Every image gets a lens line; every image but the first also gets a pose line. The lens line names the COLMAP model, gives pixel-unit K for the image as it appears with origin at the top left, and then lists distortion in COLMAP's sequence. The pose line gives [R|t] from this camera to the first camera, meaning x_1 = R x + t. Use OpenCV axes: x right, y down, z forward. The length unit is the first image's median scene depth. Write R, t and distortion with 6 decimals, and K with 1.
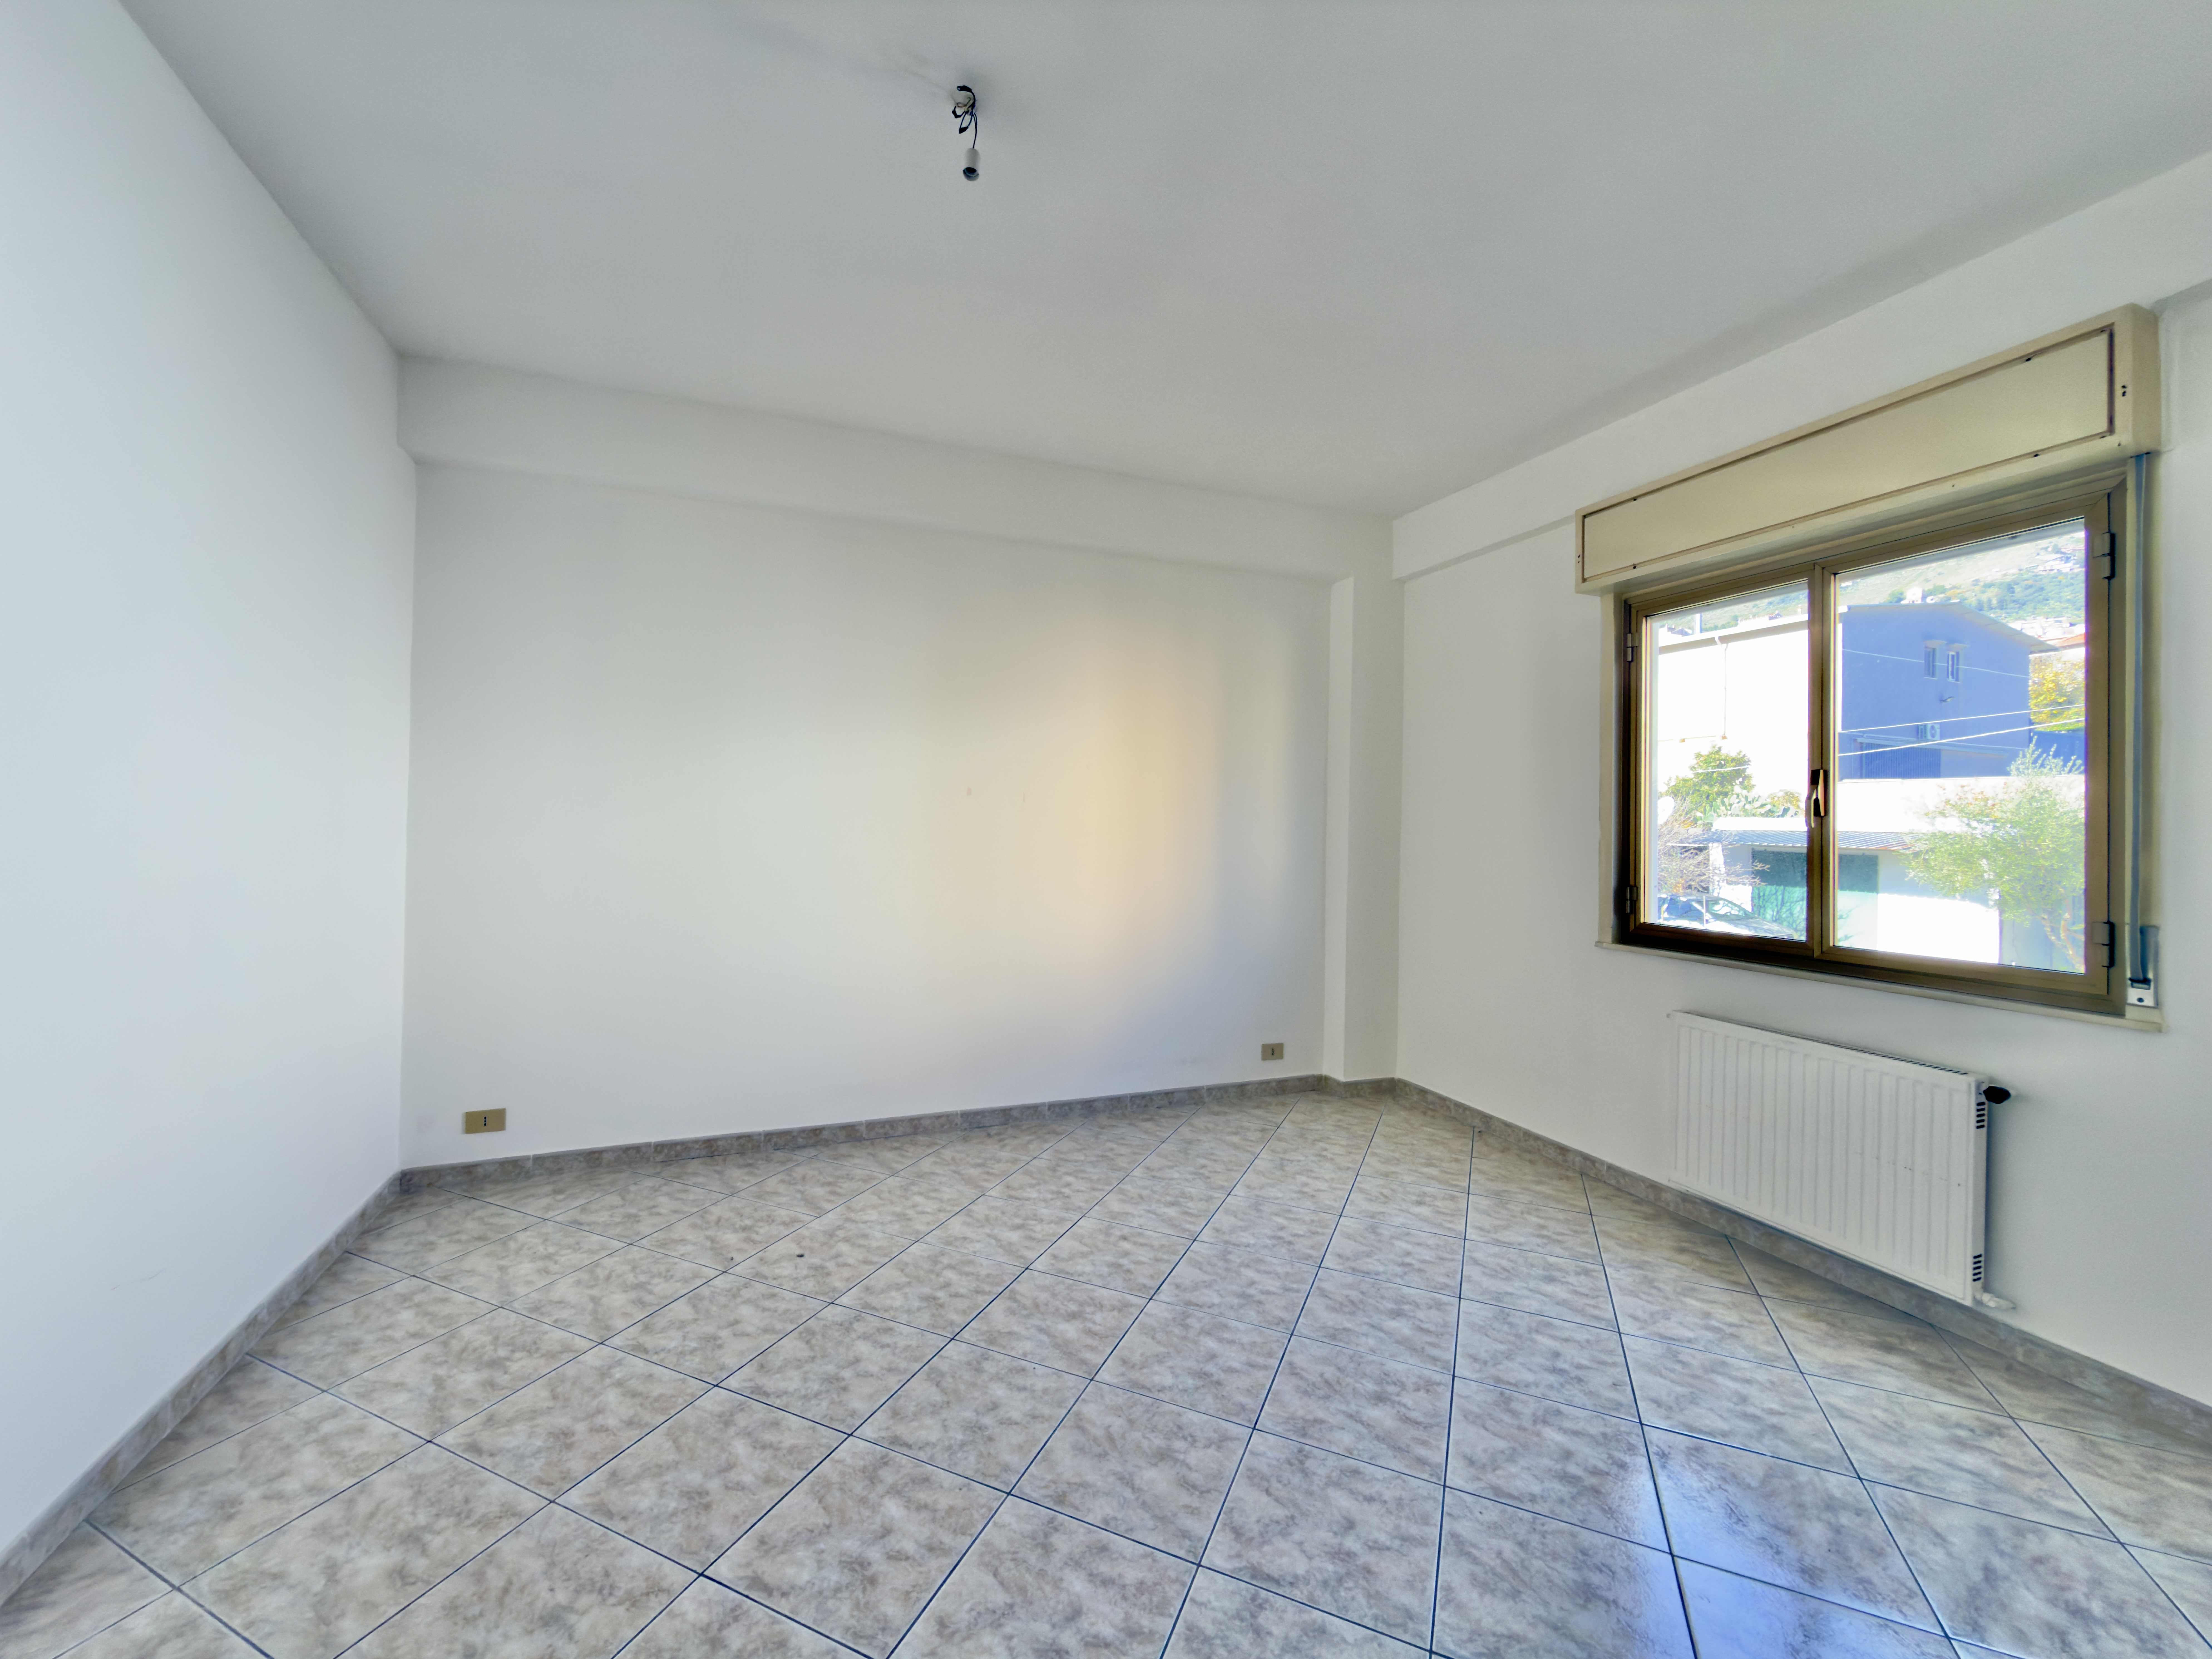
lens RADIAL K [[885.0, 0, 1101.4], [0, 885.0, 813.1], [0, 0, 1]] dist [0.002030, -0.000148]
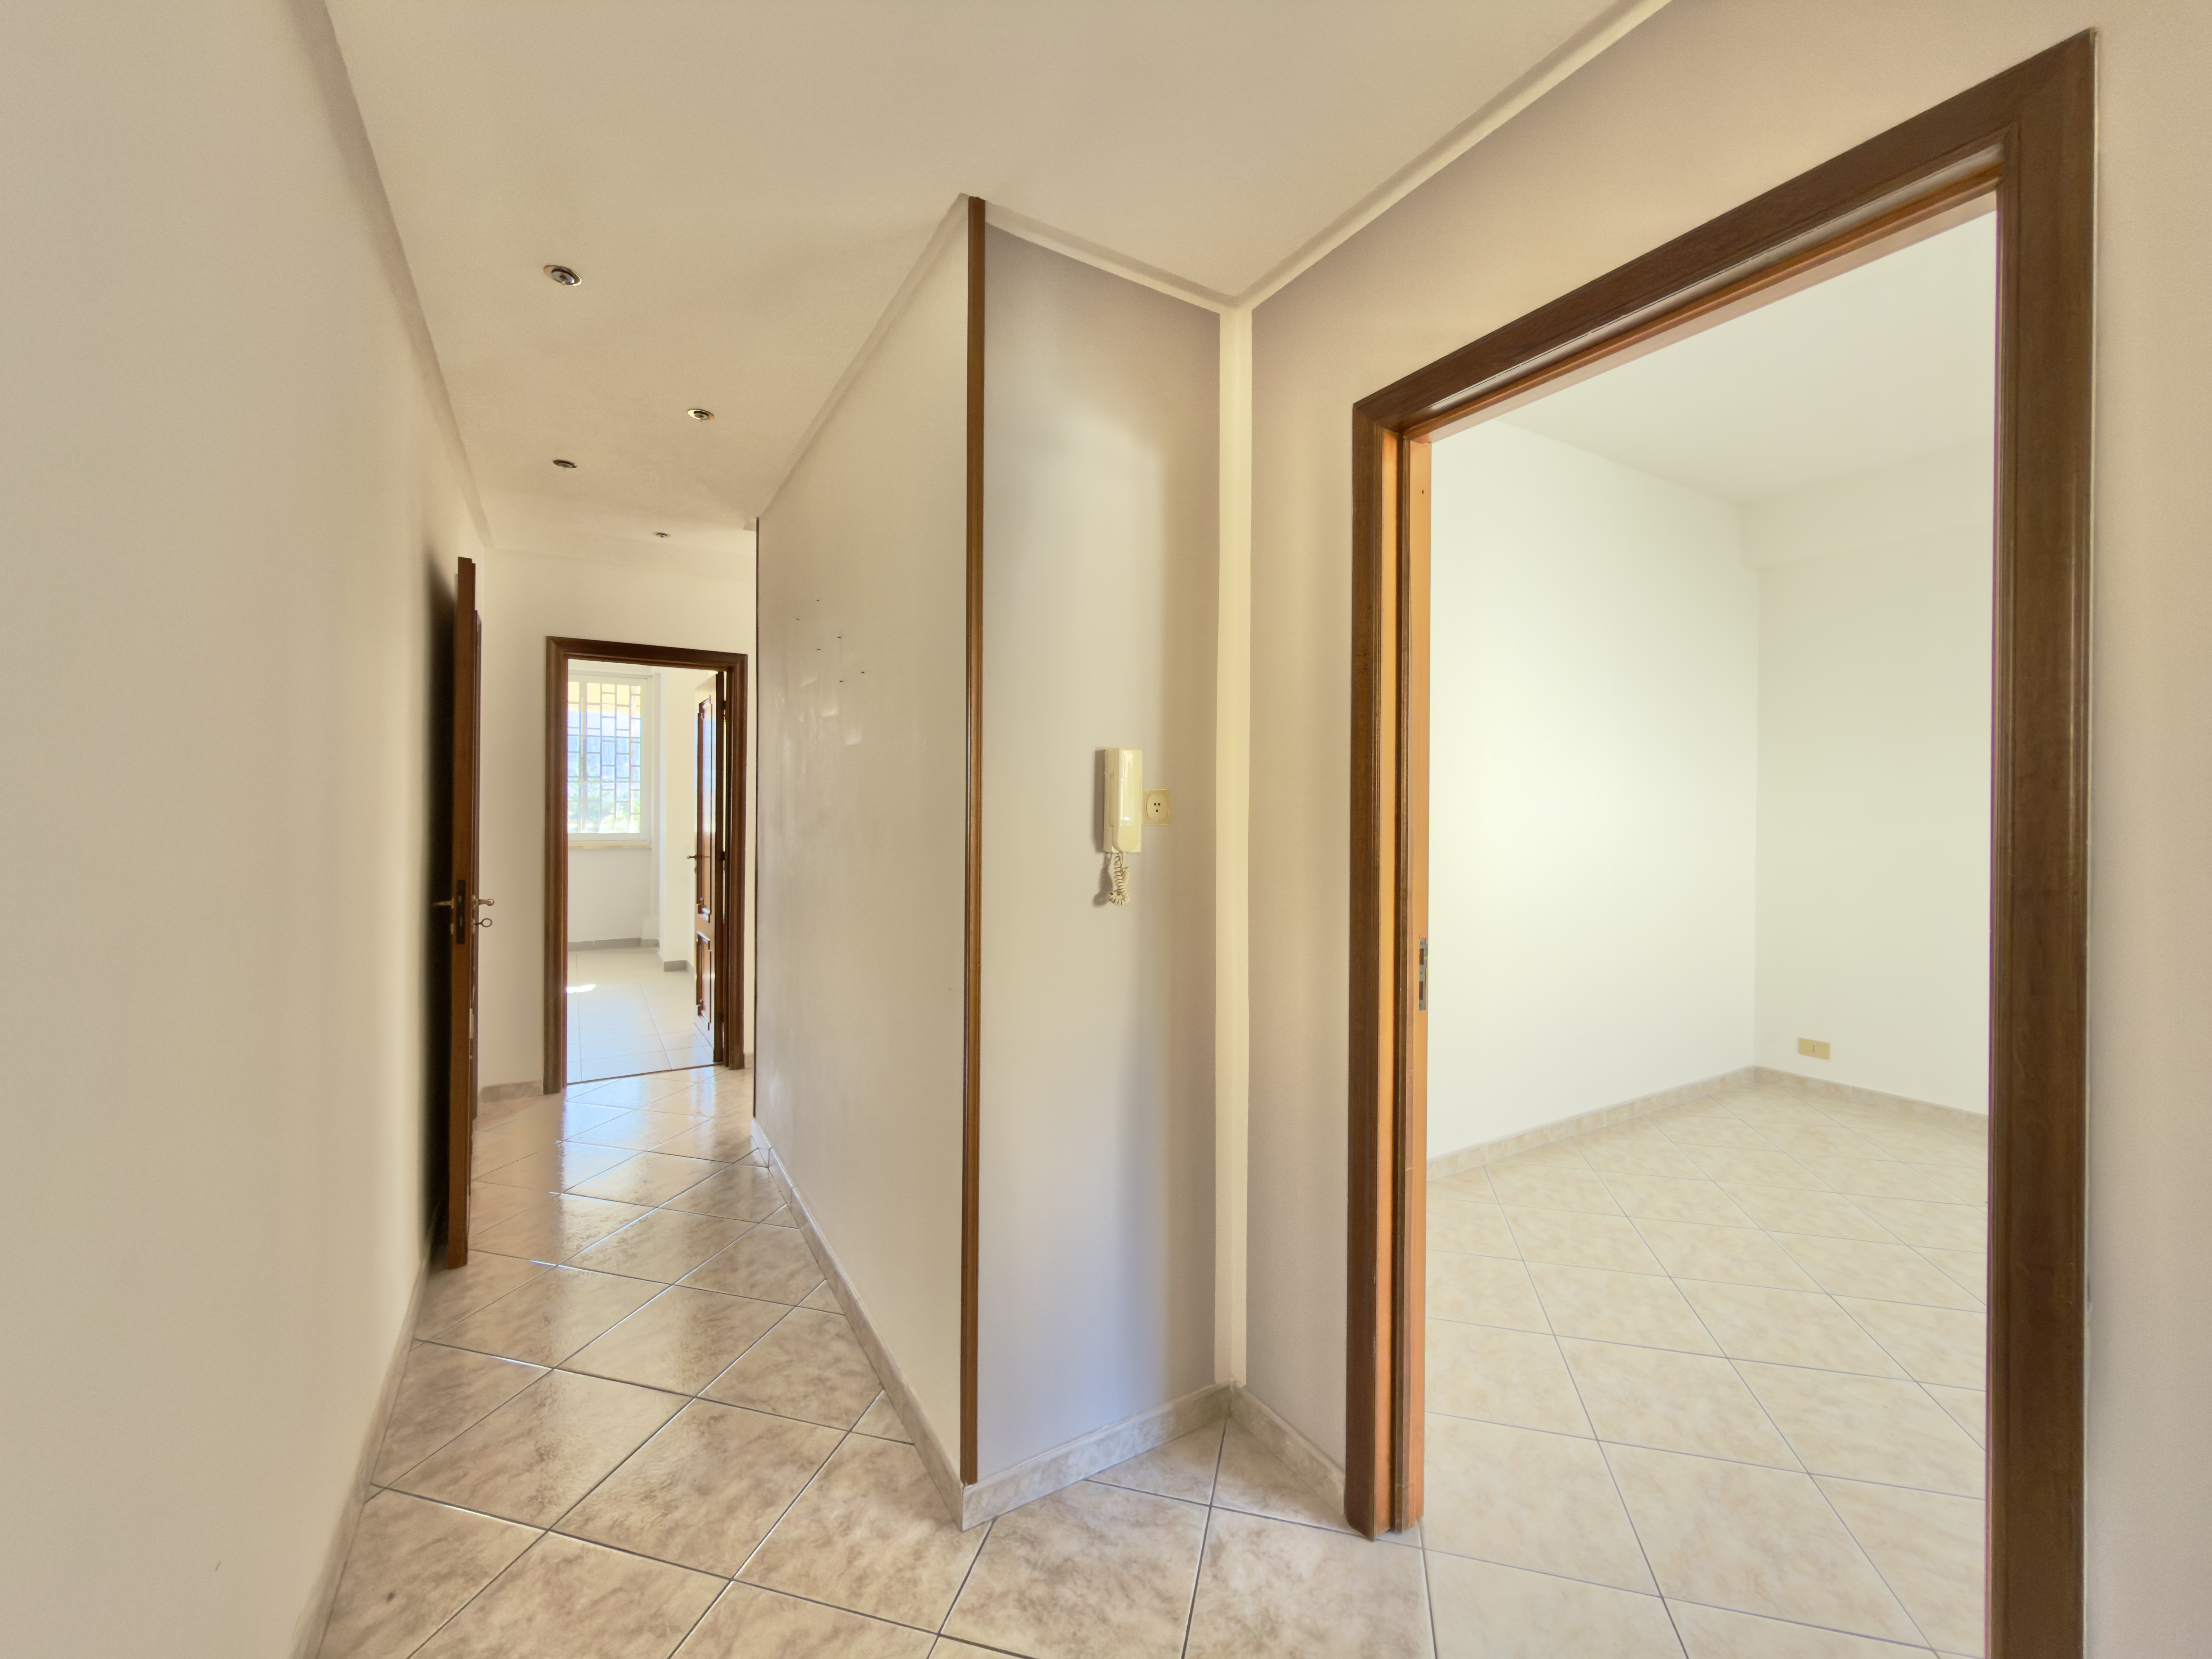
lens RADIAL K [[885.0, 0, 1106.2], [0, 885.0, 821.3], [0, 0, 1]] dist [0.002030, -0.000148]
pose [[0.163163, 0.003617, -0.986592, 0.771020], [0.002168, 0.999990, 0.004024, 0.000678], [0.986597, -0.002796, 0.163154, -0.456265]]
